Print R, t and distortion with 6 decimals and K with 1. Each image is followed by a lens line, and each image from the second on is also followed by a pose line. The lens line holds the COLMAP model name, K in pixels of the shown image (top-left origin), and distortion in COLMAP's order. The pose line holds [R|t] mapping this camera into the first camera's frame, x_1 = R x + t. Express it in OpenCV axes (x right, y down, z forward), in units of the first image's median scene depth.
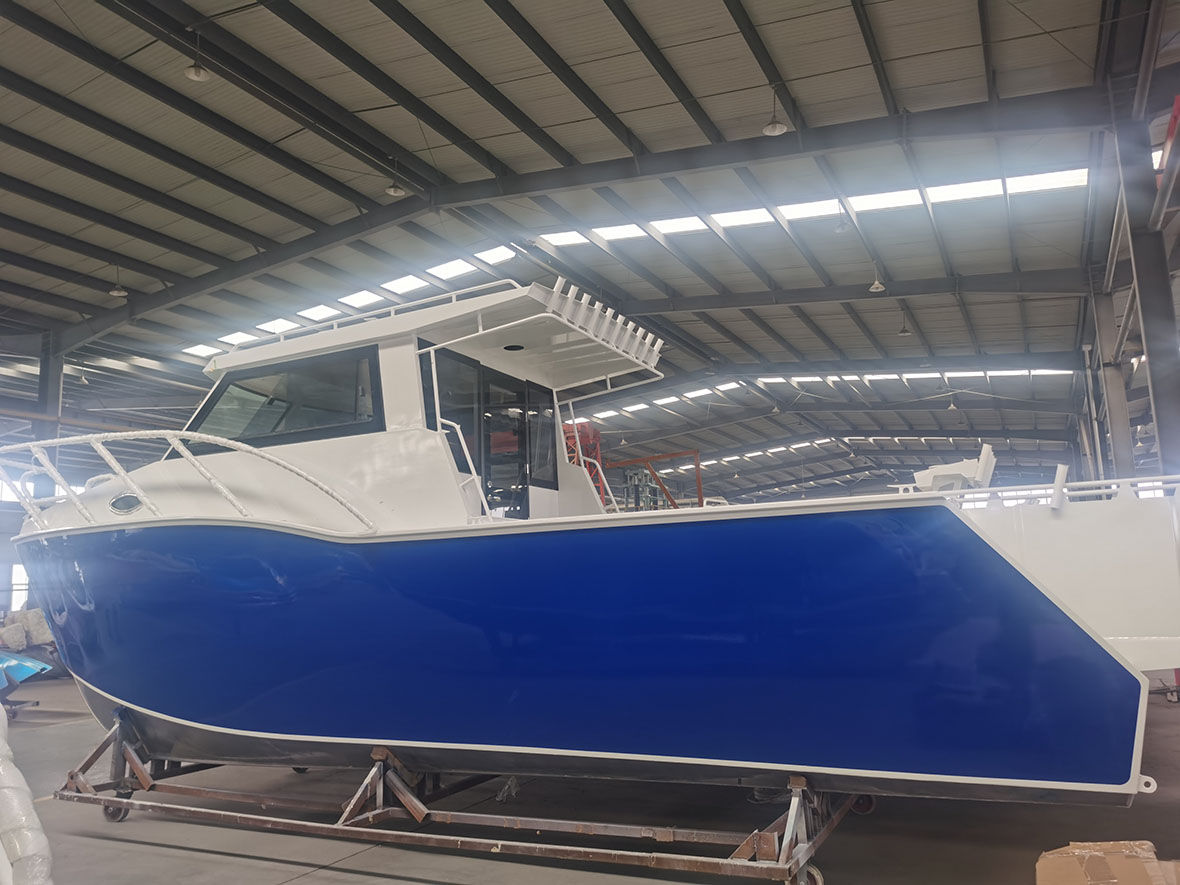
lens RADIAL K [[921.9, 0, 590.0], [0, 921.9, 442.5], [0, 0, 1]] dist [0.049030, -0.079508]
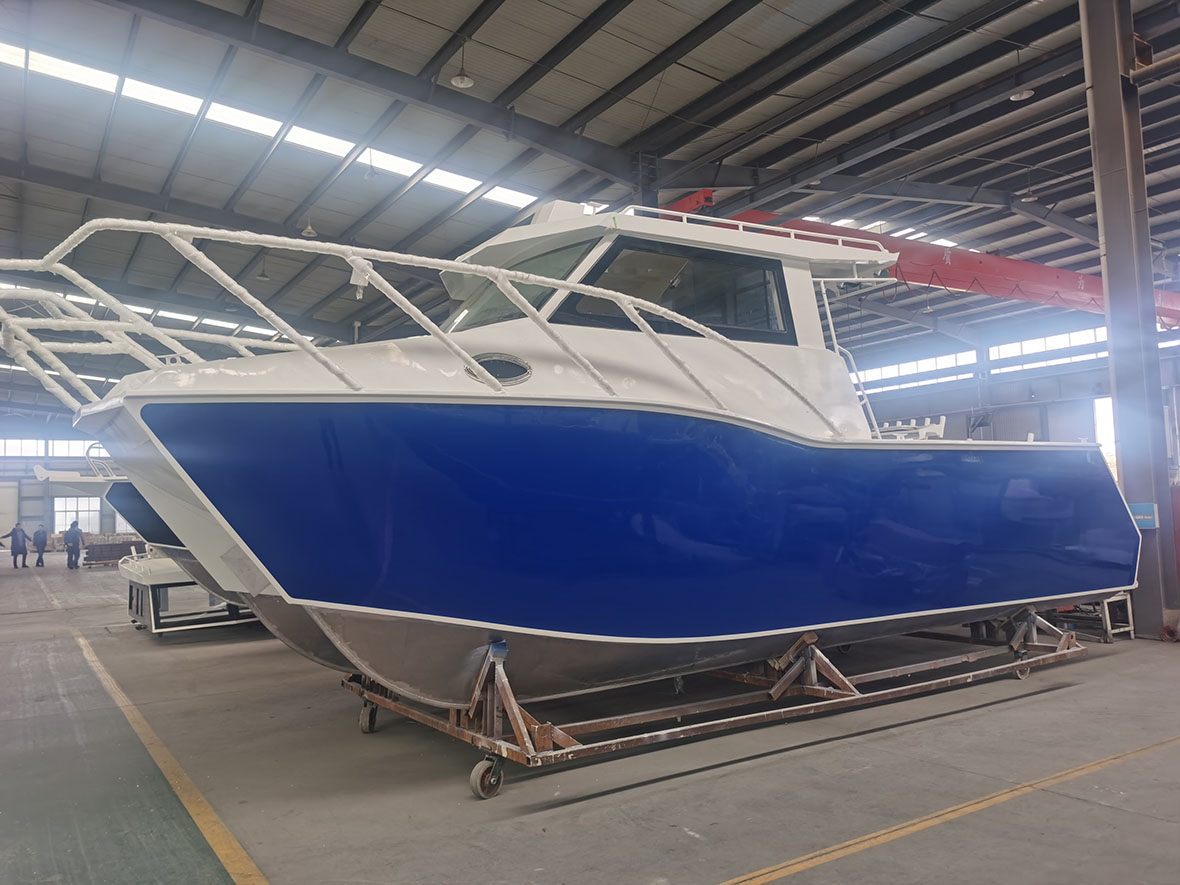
lens RADIAL K [[921.9, 0, 590.0], [0, 921.9, 442.5], [0, 0, 1]] dist [0.049030, -0.079508]
pose [[0.515247, 0.077856, 0.853498, -1.227687], [-0.116796, 0.992953, -0.020068, 0.145778], [-0.849046, -0.089345, 0.520709, 0.621317]]
